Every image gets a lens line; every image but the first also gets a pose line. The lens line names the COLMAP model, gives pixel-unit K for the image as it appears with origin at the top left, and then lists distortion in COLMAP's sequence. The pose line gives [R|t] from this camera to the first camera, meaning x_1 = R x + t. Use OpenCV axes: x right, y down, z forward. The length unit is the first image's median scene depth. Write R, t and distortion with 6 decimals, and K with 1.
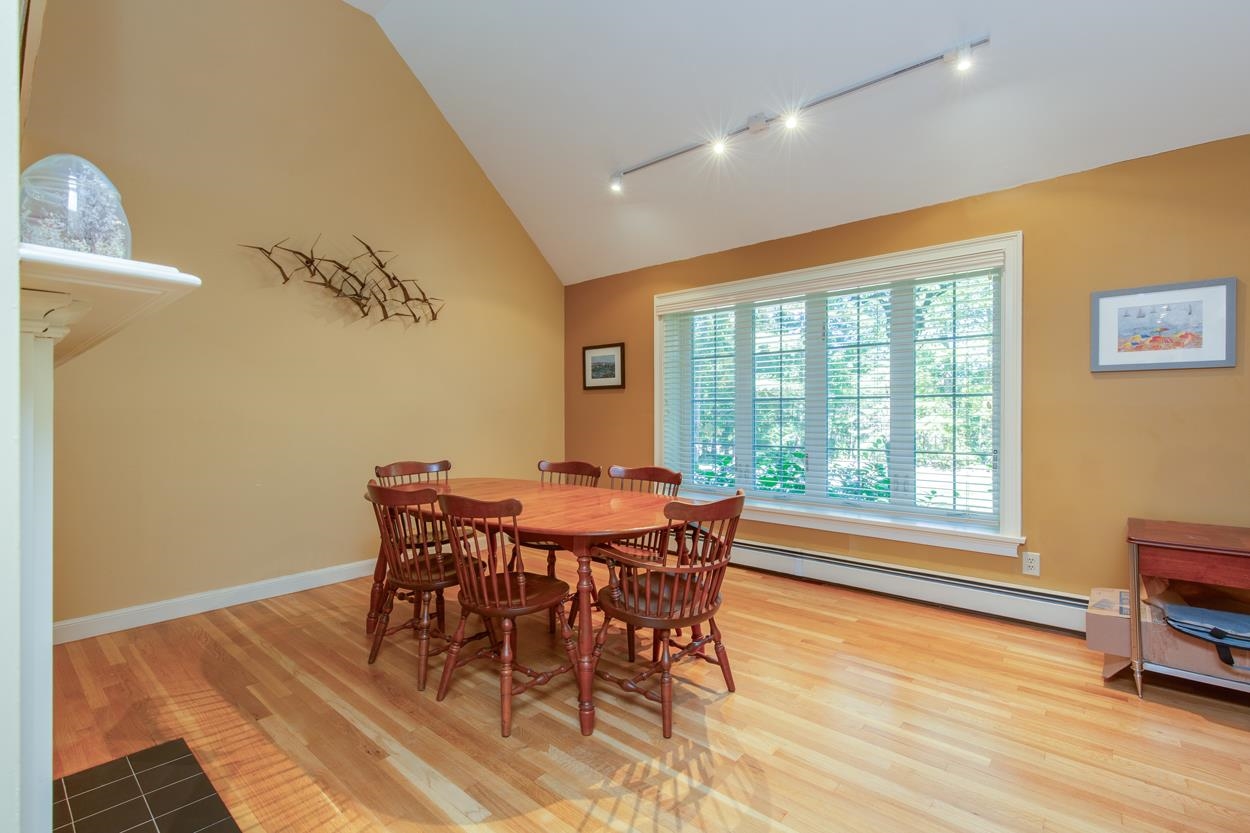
lens RADIAL K [[570.2, 0, 625.0], [0, 570.2, 416.5], [0, 0, 1]] dist [0.003426, 0.000187]
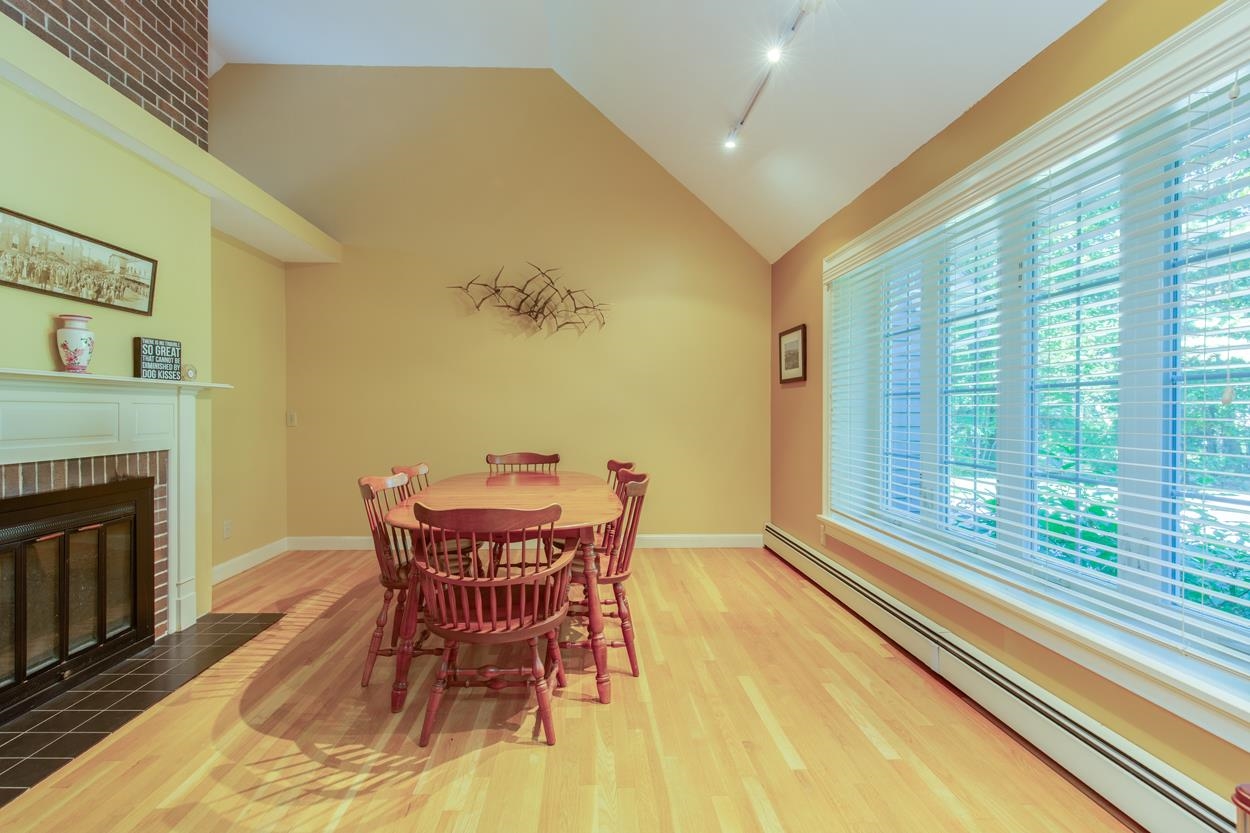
lens RADIAL K [[590.8, 0, 625.0], [0, 590.8, 416.5], [0, 0, 1]] dist [0.001378, 0.000291]
pose [[0.667613, 0.008940, -0.744455, 0.632096], [-0.005685, 0.999960, 0.006910, -0.004030], [0.744487, -0.000381, 0.667637, 0.352845]]
